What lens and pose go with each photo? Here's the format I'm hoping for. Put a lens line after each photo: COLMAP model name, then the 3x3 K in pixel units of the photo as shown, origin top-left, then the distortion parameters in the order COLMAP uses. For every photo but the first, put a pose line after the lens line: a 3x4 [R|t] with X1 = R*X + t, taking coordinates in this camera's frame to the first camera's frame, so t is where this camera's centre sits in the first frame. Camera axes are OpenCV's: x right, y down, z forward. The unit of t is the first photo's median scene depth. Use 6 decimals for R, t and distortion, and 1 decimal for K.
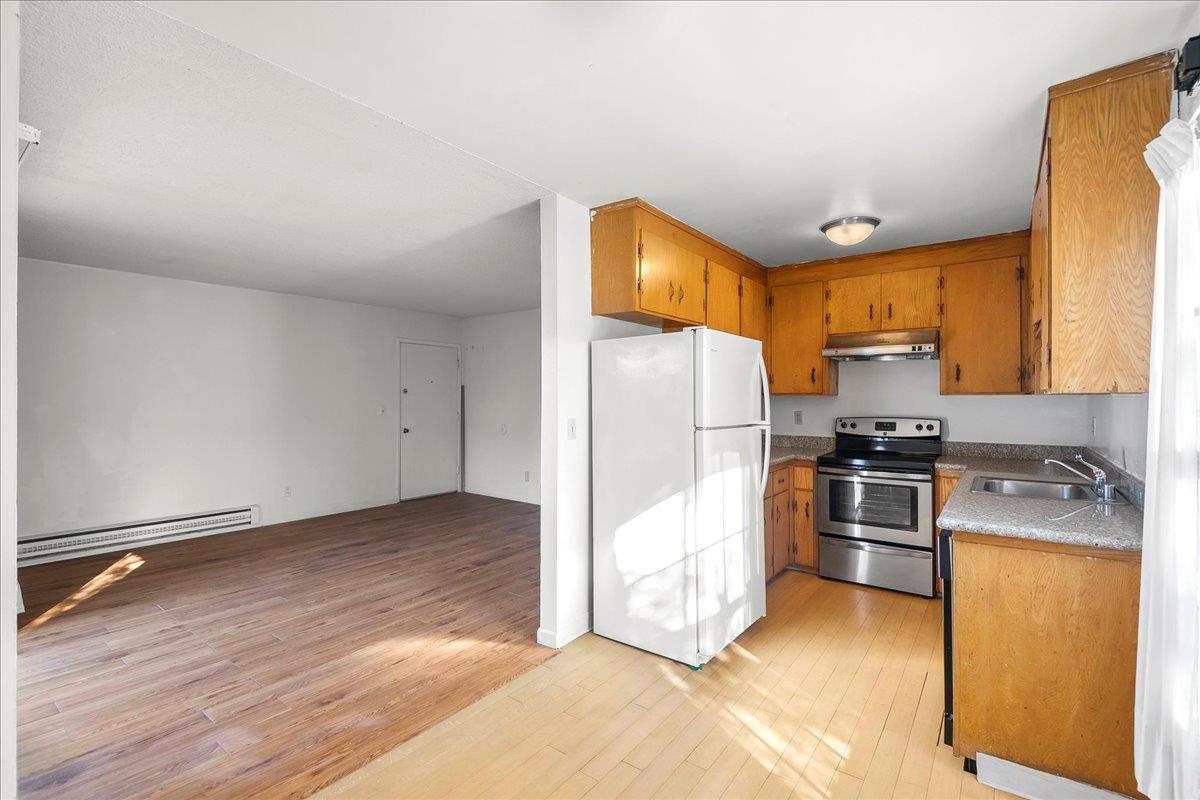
lens RADIAL K [[541.7, 0, 600.0], [0, 541.7, 400.0], [0, 0, 1]] dist [0.000342, -0.000221]
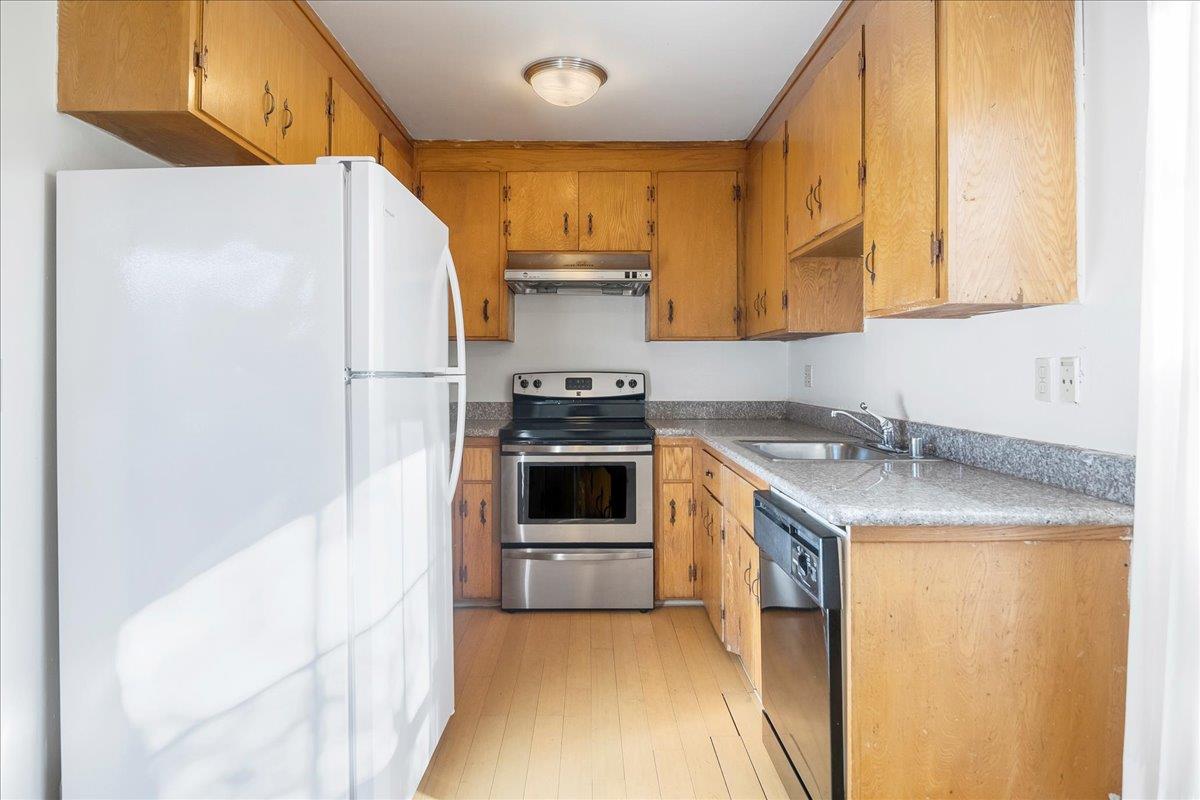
lens RADIAL K [[667.6, 0, 616.5], [0, 667.6, 371.6], [0, 0, 1]] dist [0.002541, -0.000657]
pose [[0.771735, 0.003645, 0.635934, -0.008895], [-0.004174, 0.999991, -0.000666, 0.037929], [-0.635931, -0.002141, 0.771743, 0.315761]]
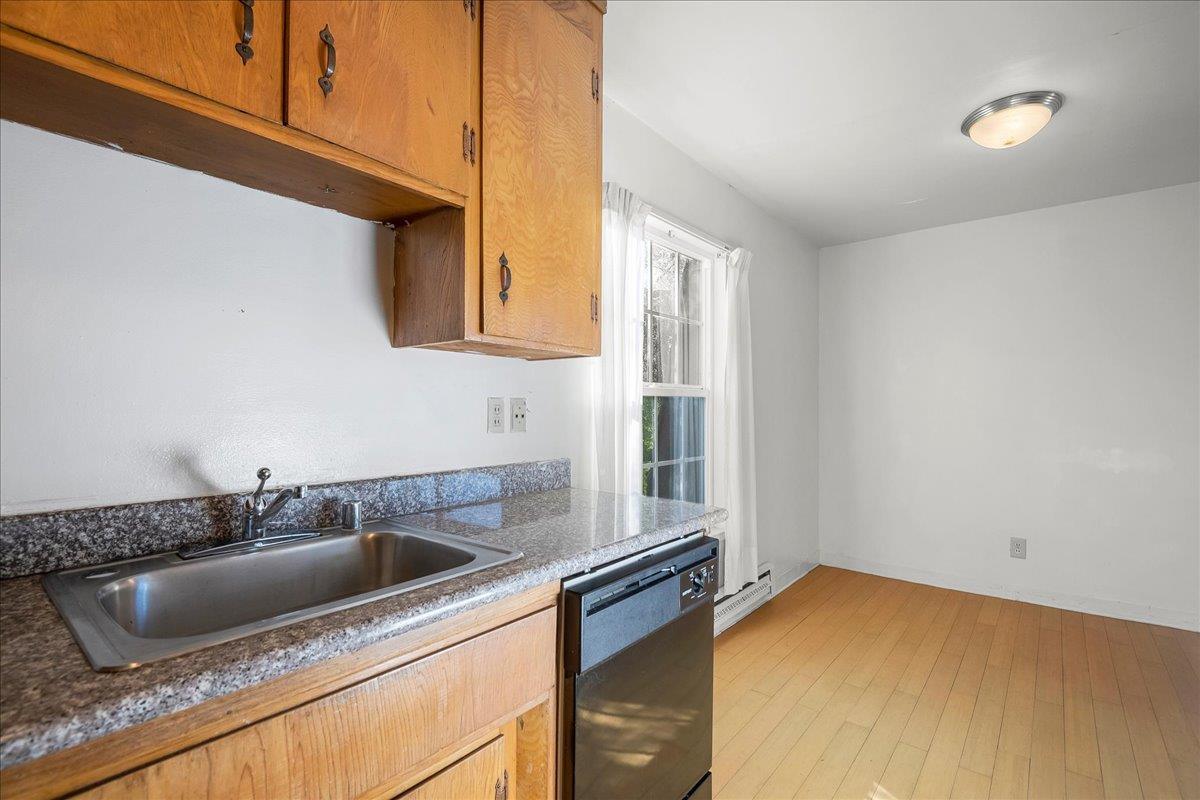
lens RADIAL K [[541.7, 0, 600.0], [0, 541.7, 400.0], [0, 0, 1]] dist [0.000342, -0.000221]
pose [[-0.998856, 0.003512, 0.047700, 0.361422], [0.002926, 0.999920, -0.012341, 0.035343], [-0.047740, -0.012188, -0.998785, 0.881262]]
